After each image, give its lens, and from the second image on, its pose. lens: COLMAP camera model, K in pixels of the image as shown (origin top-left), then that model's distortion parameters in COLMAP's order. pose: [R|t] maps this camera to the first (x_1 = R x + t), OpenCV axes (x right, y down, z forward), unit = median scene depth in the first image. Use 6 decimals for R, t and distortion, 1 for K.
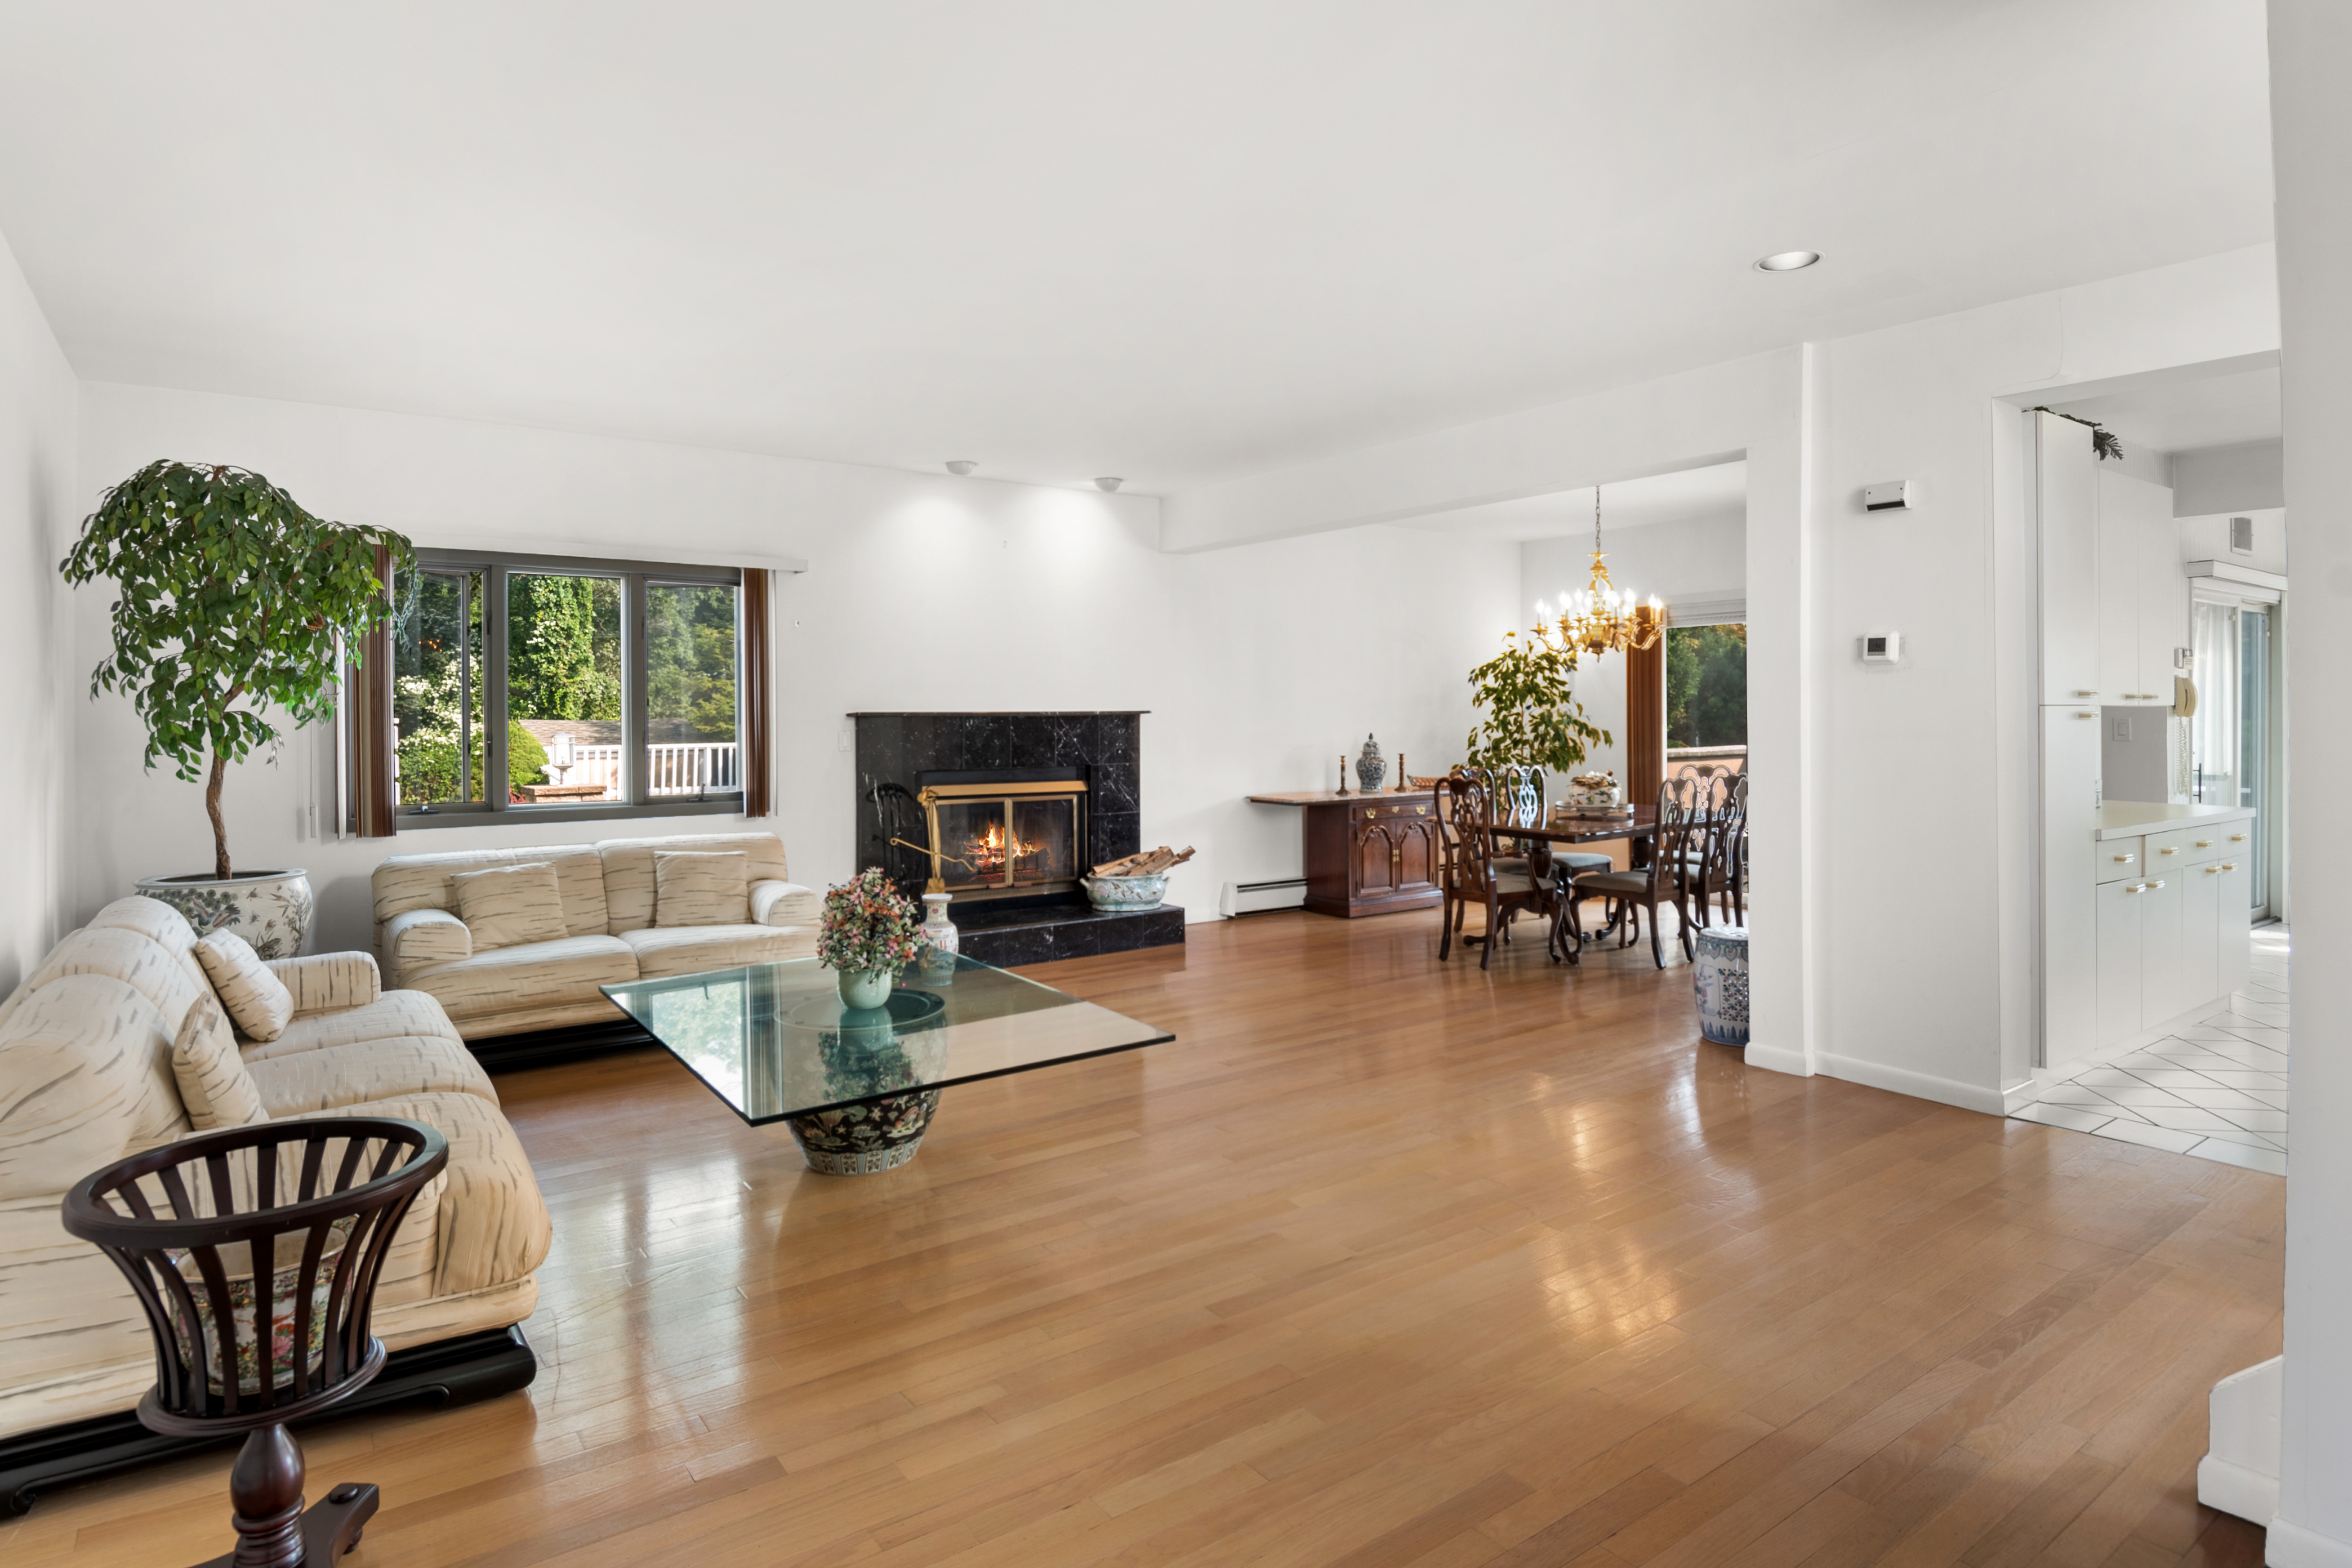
lens RADIAL K [[1274.6, 0, 1179.4], [0, 1274.6, 730.4], [0, 0, 1]] dist [-0.002982, -0.000943]
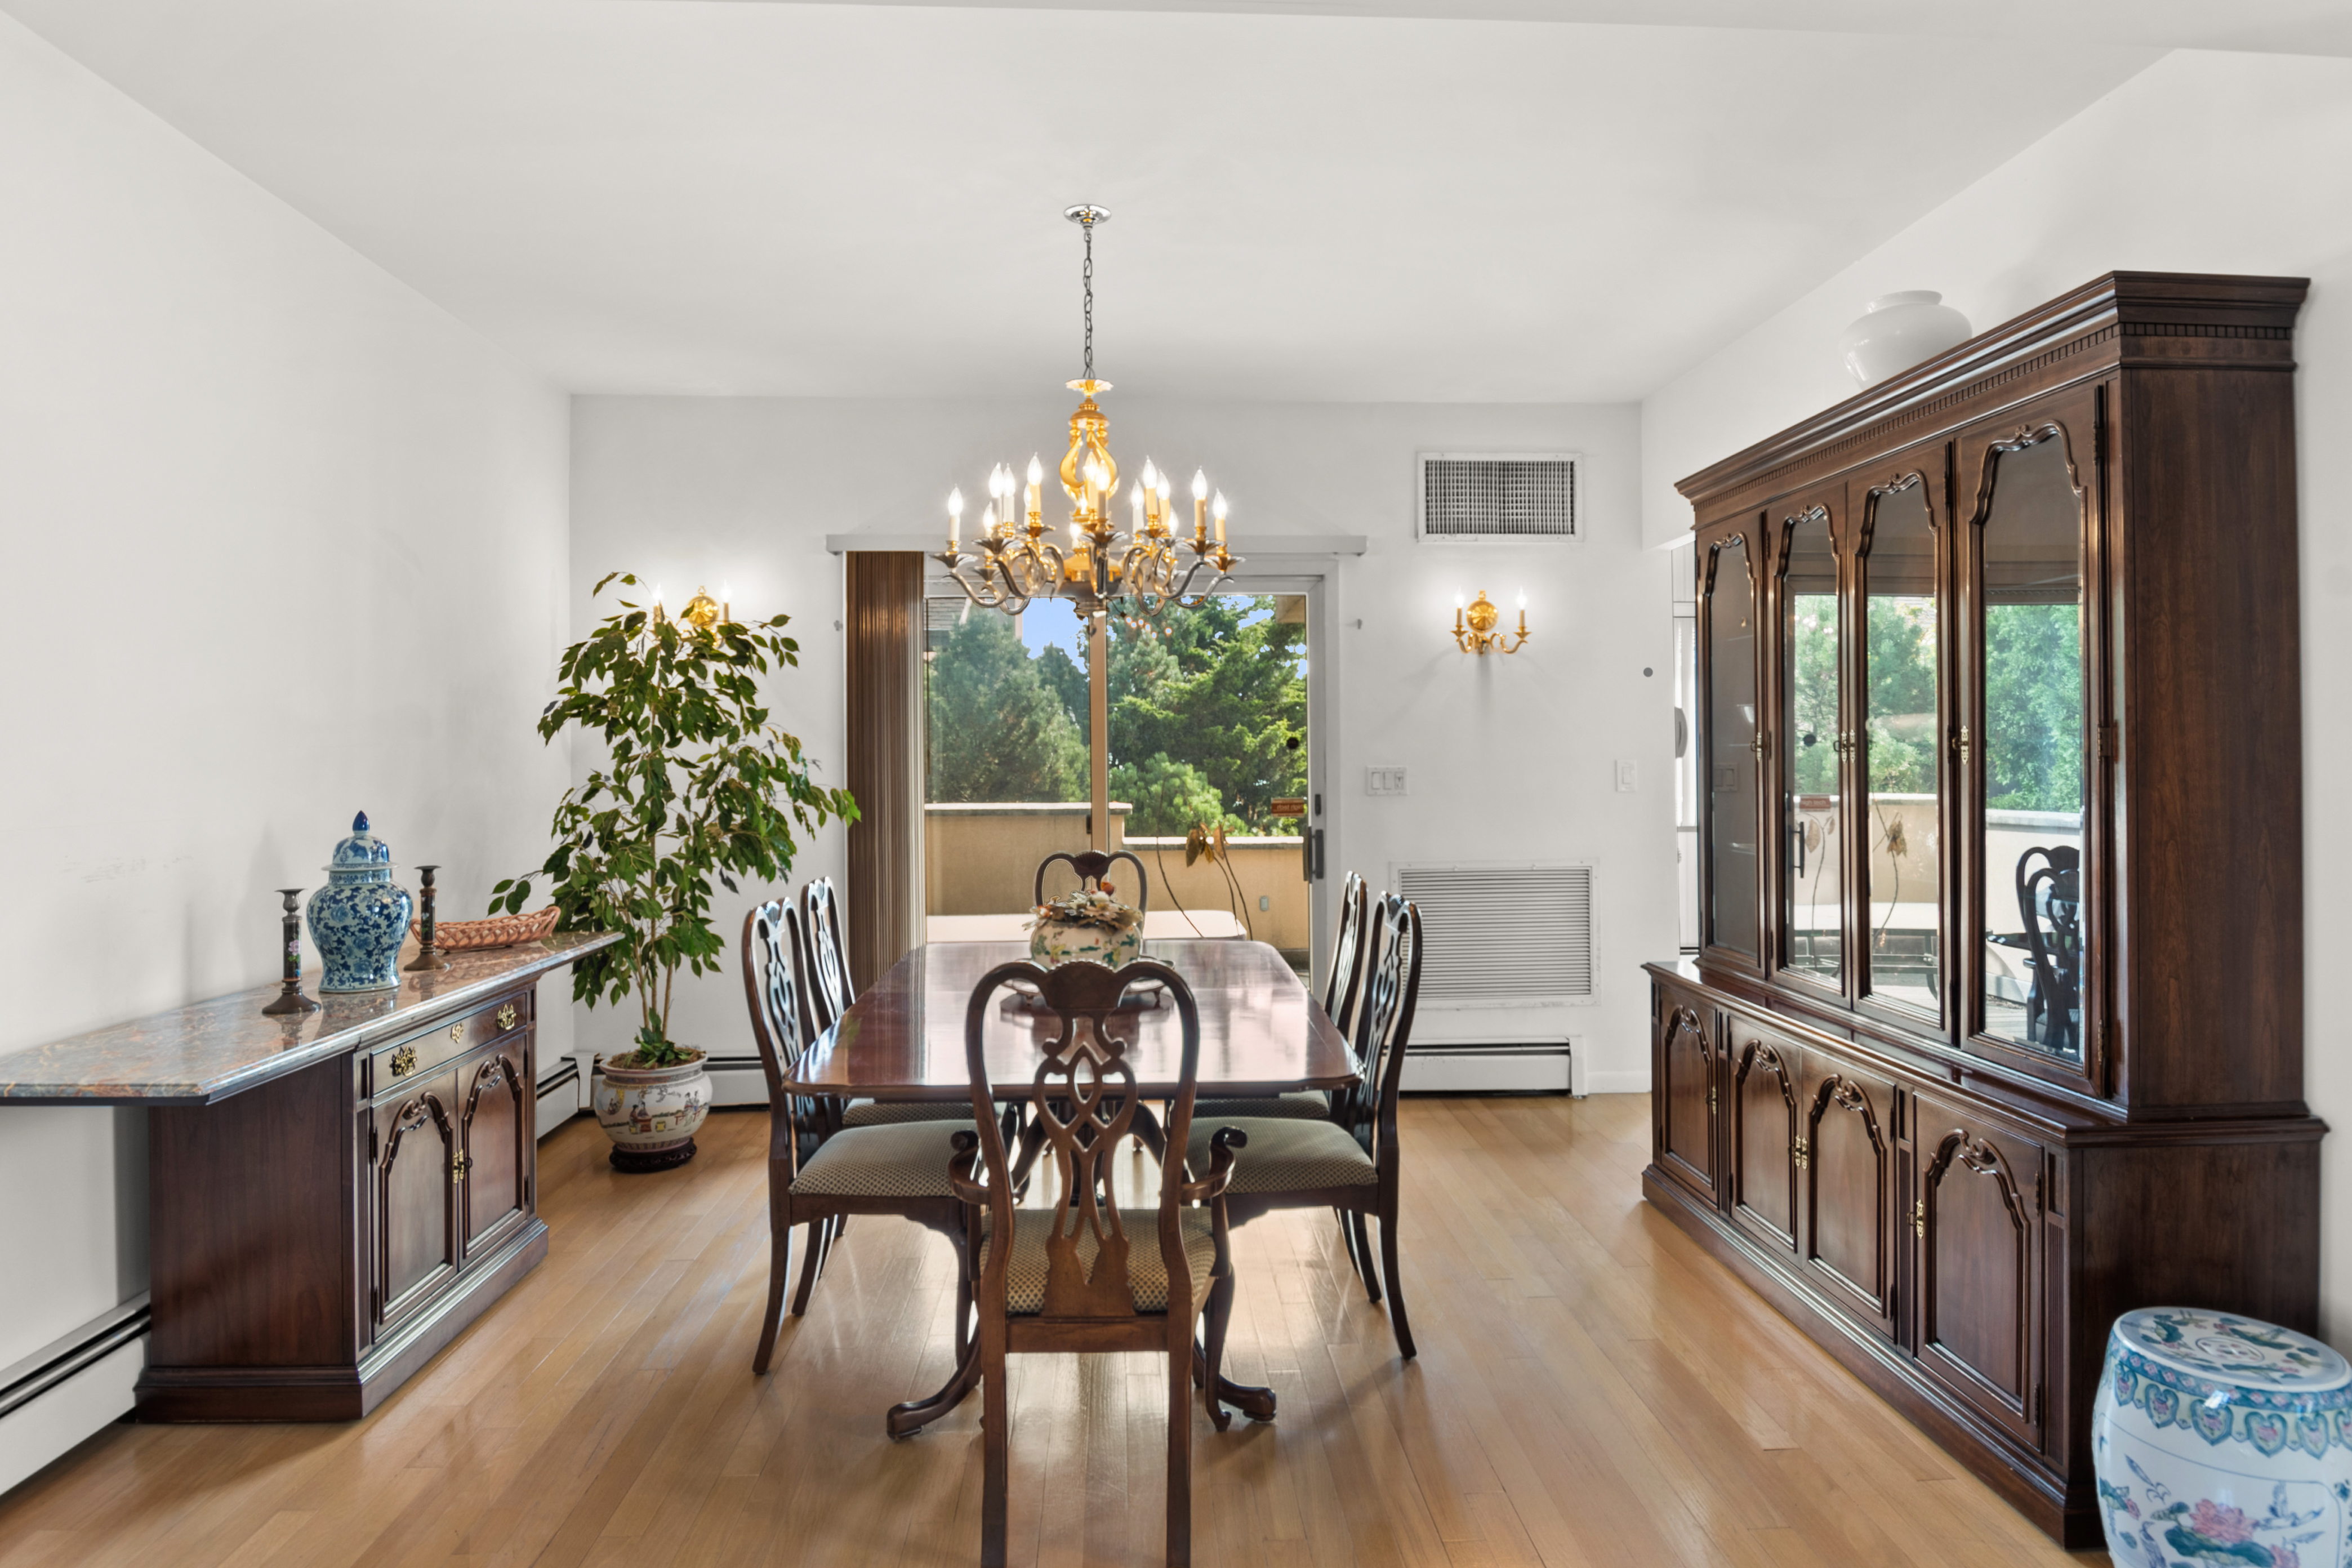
lens RADIAL K [[1342.2, 0, 1176.6], [0, 1342.2, 739.6], [0, 0, 1]] dist [0.000581, -0.014455]
pose [[0.551313, 0.011377, 0.834221, -0.027335], [0.011450, 0.999710, -0.021201, -0.007496], [-0.834220, 0.021240, 0.551023, 0.638807]]
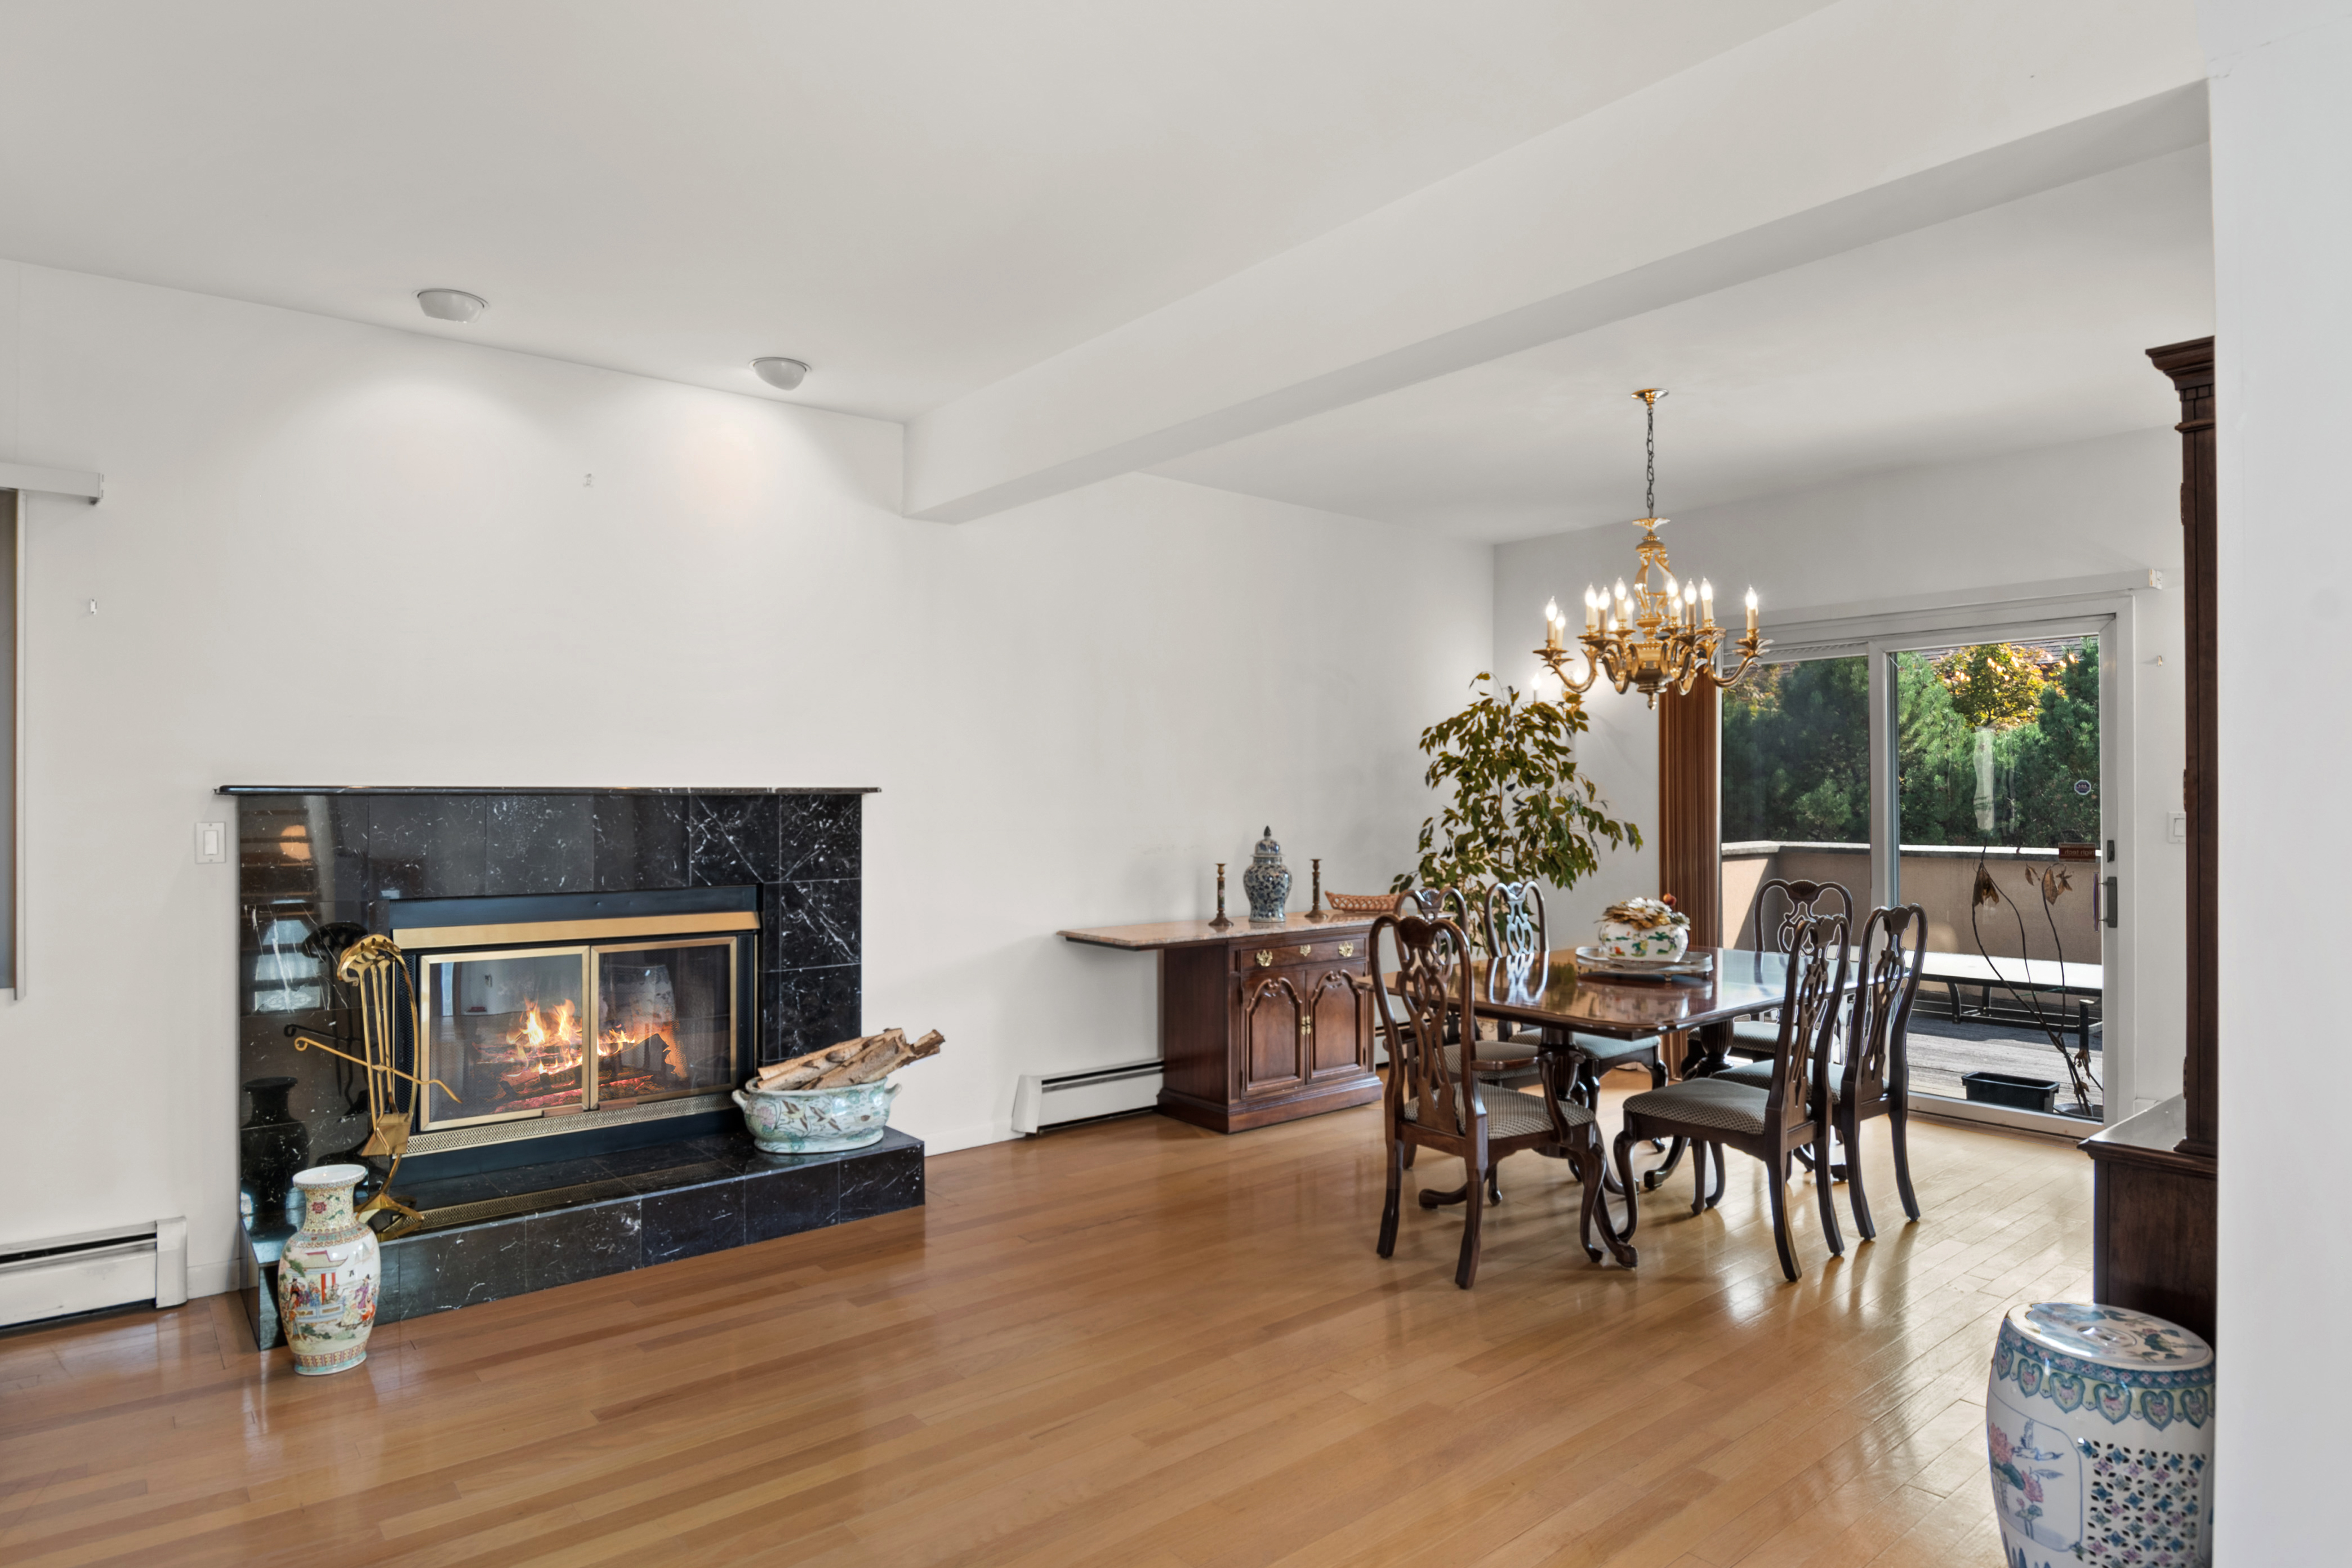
lens RADIAL K [[1300.7, 0, 1176.0], [0, 1300.7, 784.0], [0, 0, 1]] dist [-0.000383, -0.000851]
pose [[0.998532, 0.006668, 0.053750, 0.072945], [-0.005474, 0.999735, -0.022348, -0.004424], [-0.053885, 0.022021, 0.998304, 0.374027]]
